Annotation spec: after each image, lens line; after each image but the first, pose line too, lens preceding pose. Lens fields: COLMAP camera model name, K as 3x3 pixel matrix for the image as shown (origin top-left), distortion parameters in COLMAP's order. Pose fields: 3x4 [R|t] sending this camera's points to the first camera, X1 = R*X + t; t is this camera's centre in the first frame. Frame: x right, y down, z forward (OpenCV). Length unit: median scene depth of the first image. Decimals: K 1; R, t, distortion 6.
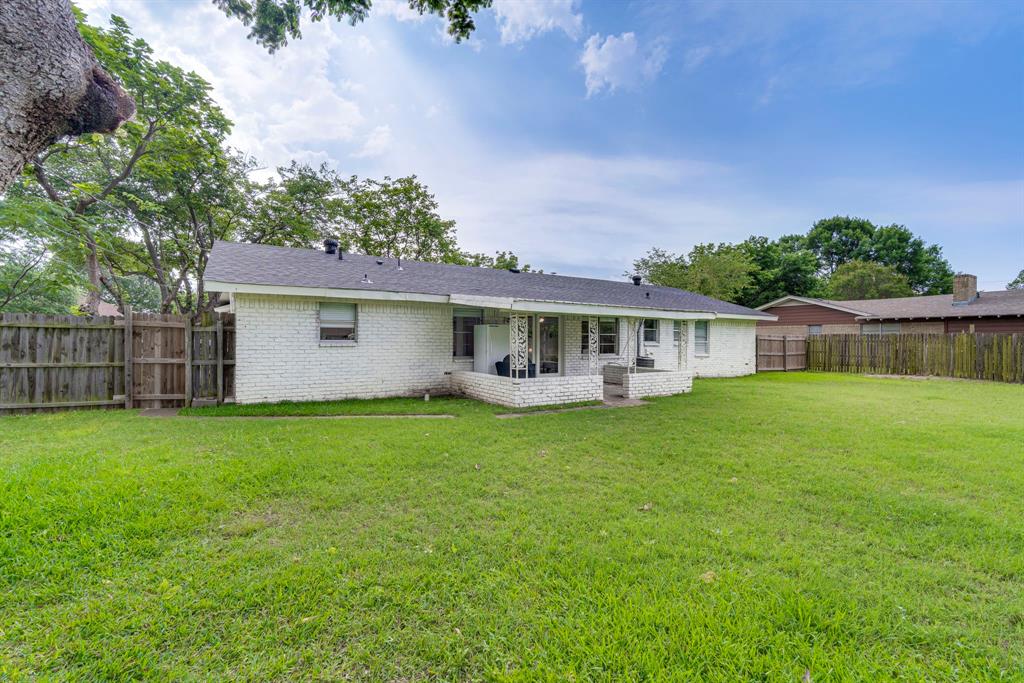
lens RADIAL K [[453.3, 0, 511.1], [0, 453.3, 341.8], [0, 0, 1]] dist [-0.004613, 0.000345]
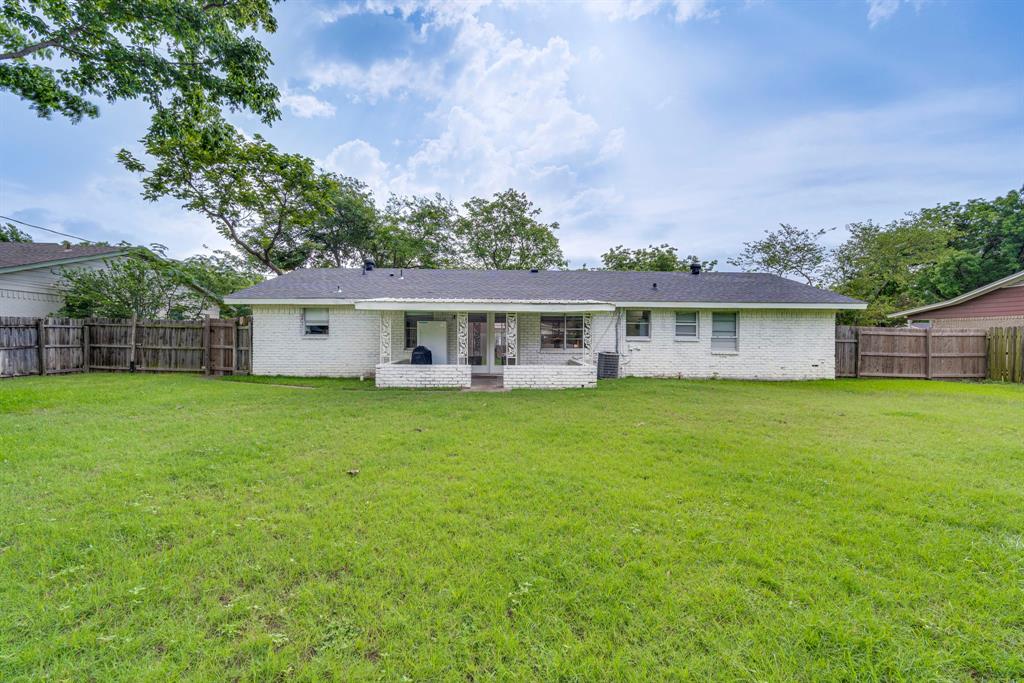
lens RADIAL K [[453.3, 0, 510.0], [0, 453.3, 340.4], [0, 0, 1]] dist [-0.004613, 0.000345]
pose [[0.855329, 0.002132, -0.518081, 0.597838], [-0.003262, 0.999994, -0.001270, 0.010323], [0.518075, 0.002776, 0.855331, 0.075689]]
